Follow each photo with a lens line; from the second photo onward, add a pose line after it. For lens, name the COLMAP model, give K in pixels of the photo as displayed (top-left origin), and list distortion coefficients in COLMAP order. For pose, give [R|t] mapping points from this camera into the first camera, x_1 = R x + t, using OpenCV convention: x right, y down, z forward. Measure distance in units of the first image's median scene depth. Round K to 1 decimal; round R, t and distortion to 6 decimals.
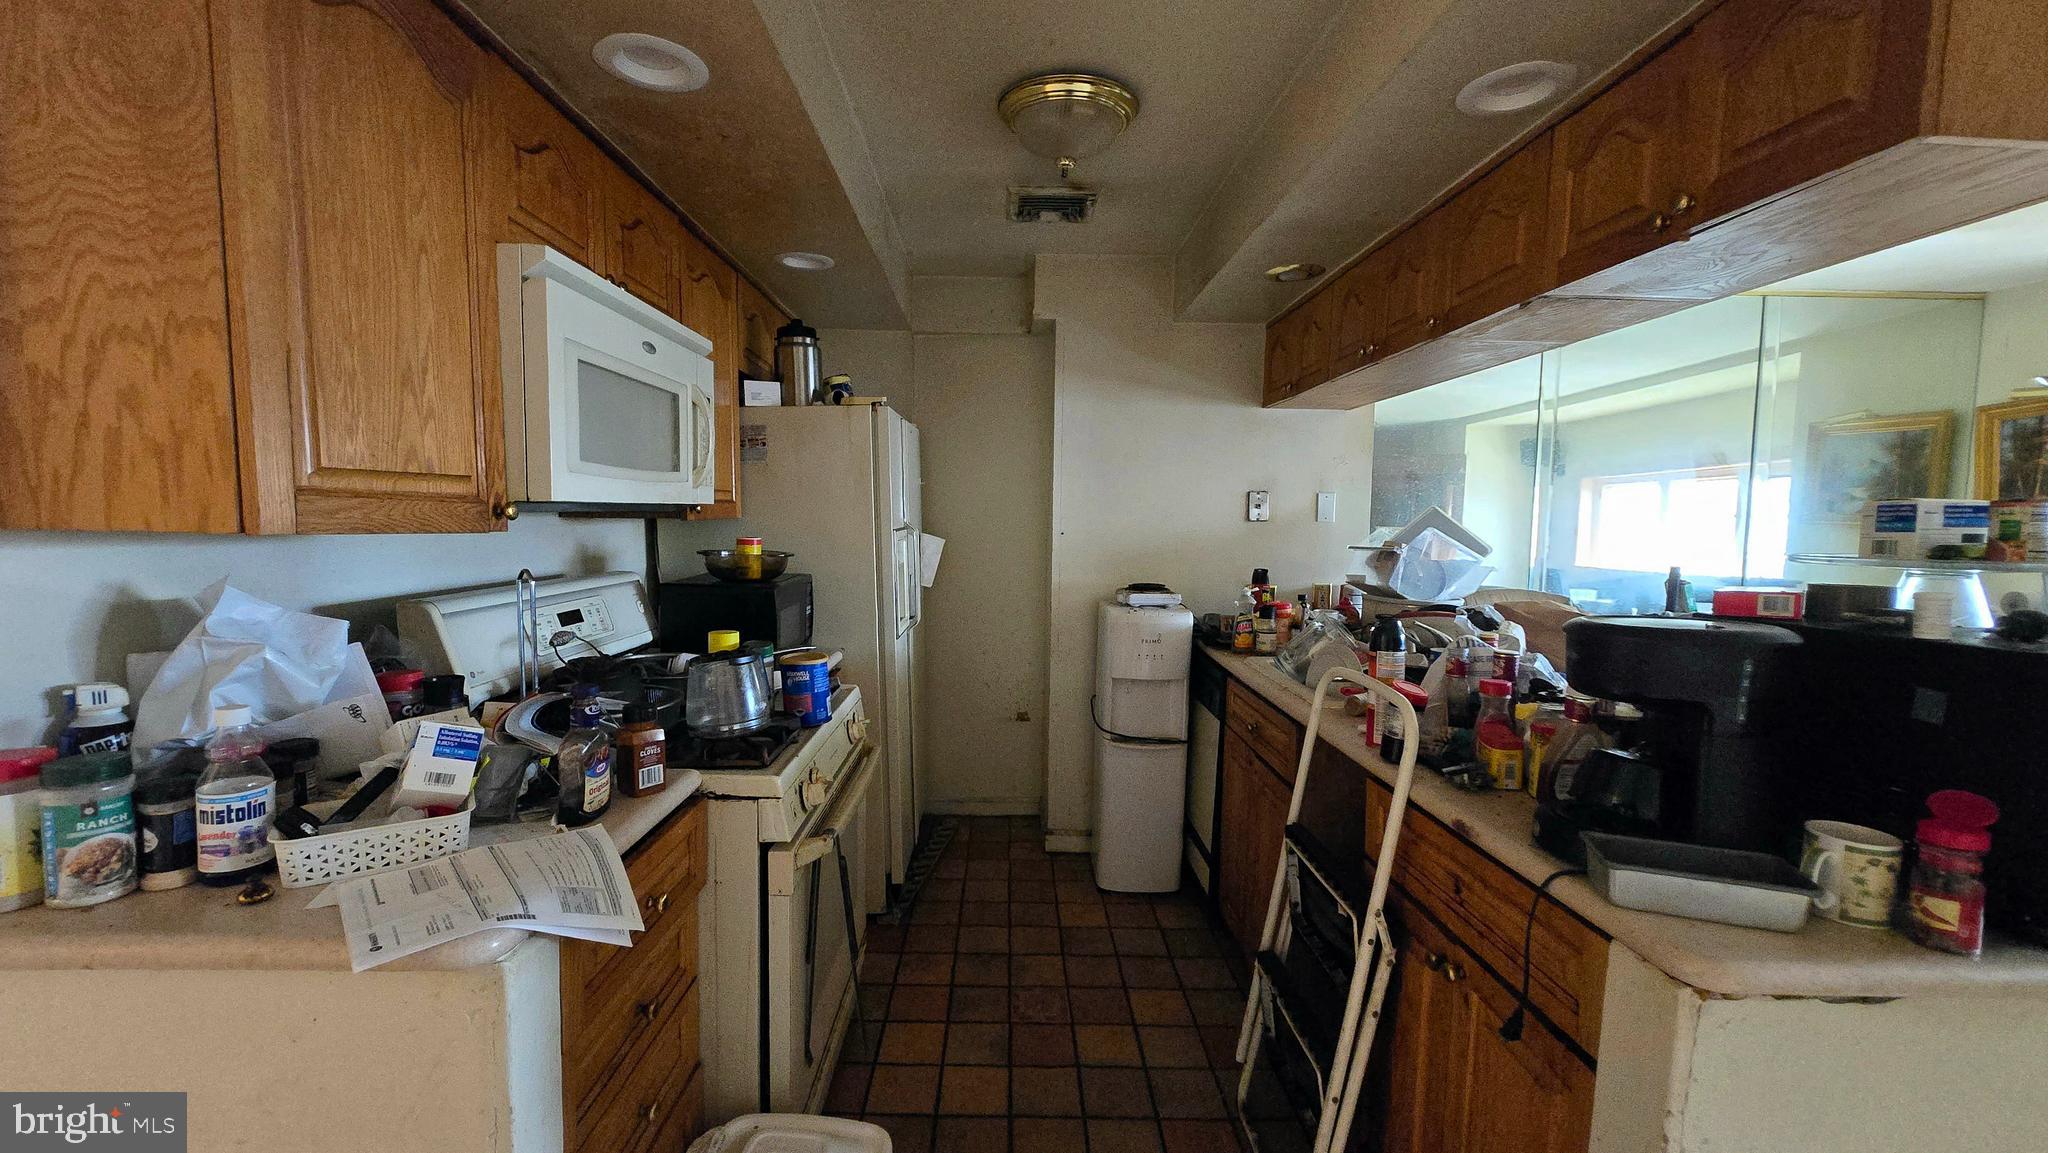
lens RADIAL K [[812.4, 0, 1024.0], [0, 812.4, 576.5], [0, 0, 1]] dist [-0.000503, -0.000025]
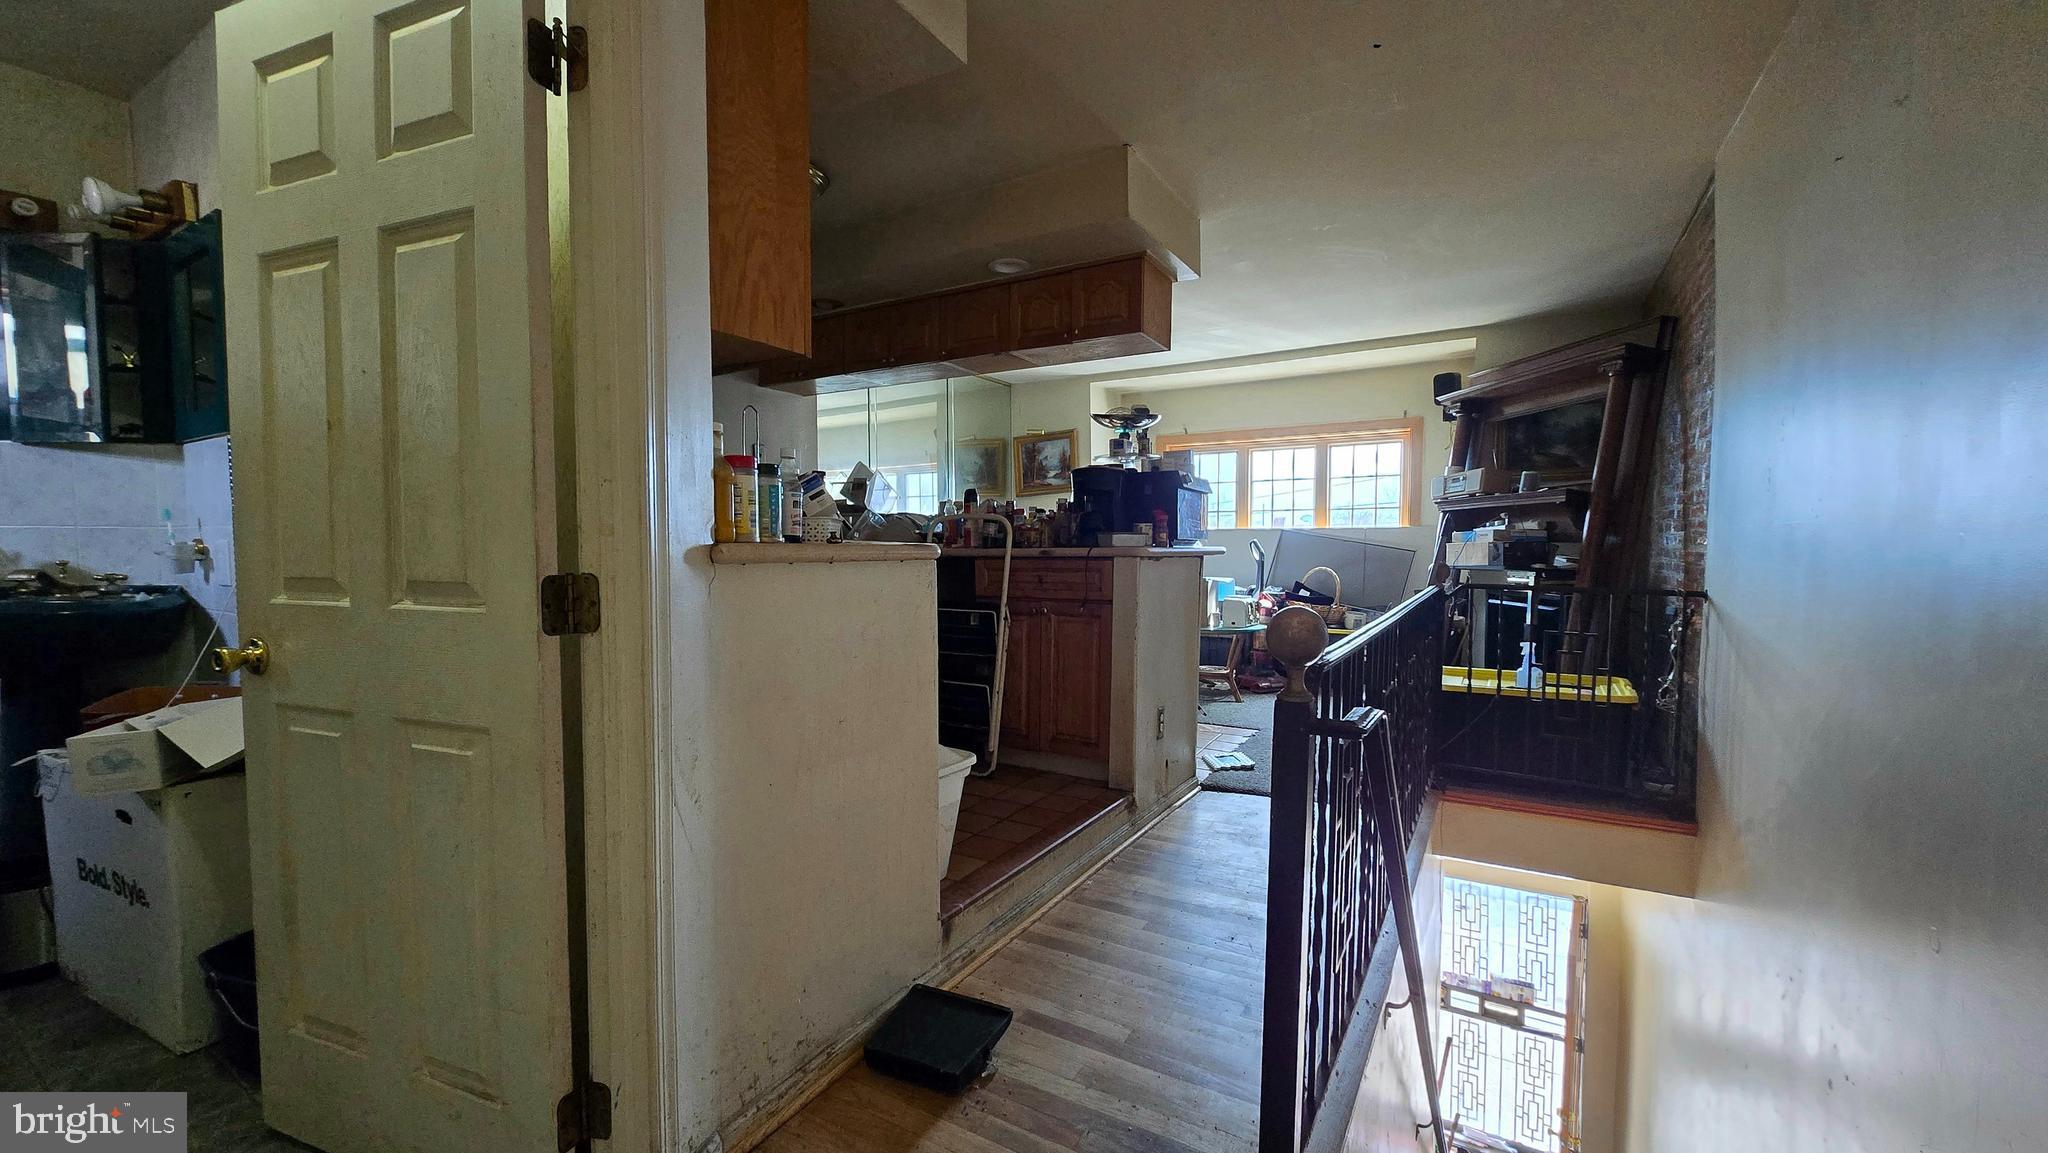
lens RADIAL K [[812.4, 0, 1024.0], [0, 812.4, 576.5], [0, 0, 1]] dist [-0.000503, -0.000025]
pose [[0.516595, -0.045263, 0.855032, -1.532344], [0.068349, 0.997595, 0.011515, 0.311687], [-0.853497, 0.052492, 0.518447, -0.260653]]
